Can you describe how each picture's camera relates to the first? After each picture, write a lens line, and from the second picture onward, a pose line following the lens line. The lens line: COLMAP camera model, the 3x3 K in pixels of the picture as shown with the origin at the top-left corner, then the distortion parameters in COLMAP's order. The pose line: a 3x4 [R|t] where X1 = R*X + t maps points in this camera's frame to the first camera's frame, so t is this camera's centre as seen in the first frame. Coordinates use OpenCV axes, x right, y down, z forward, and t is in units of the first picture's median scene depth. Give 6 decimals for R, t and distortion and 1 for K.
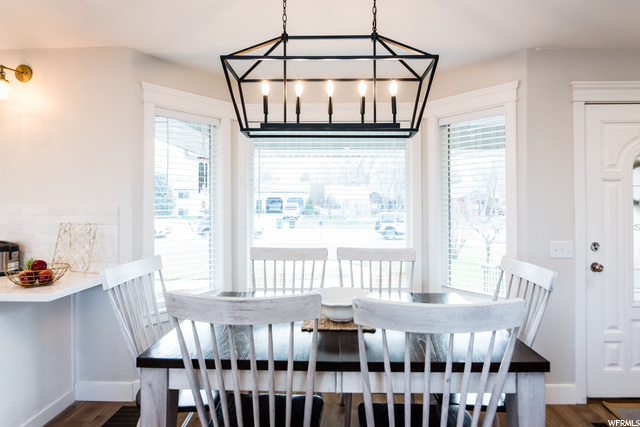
lens RADIAL K [[341.3, 0, 321.1], [0, 341.3, 208.0], [0, 0, 1]] dist [-0.000868, 0.000028]
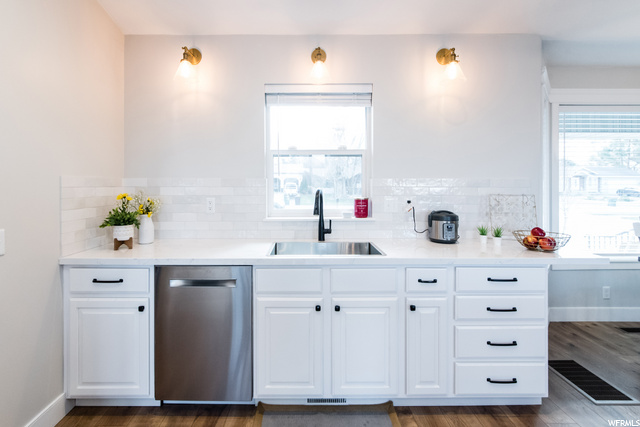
lens RADIAL K [[312.1, 0, 323.0], [0, 312.1, 190.3], [0, 0, 1]] dist [-0.000489, 0.000092]
pose [[0.999295, -0.000868, 0.037526, -0.761568], [0.000525, 0.999958, 0.009156, 0.012310], [-0.037533, -0.009130, 0.999254, 0.009733]]
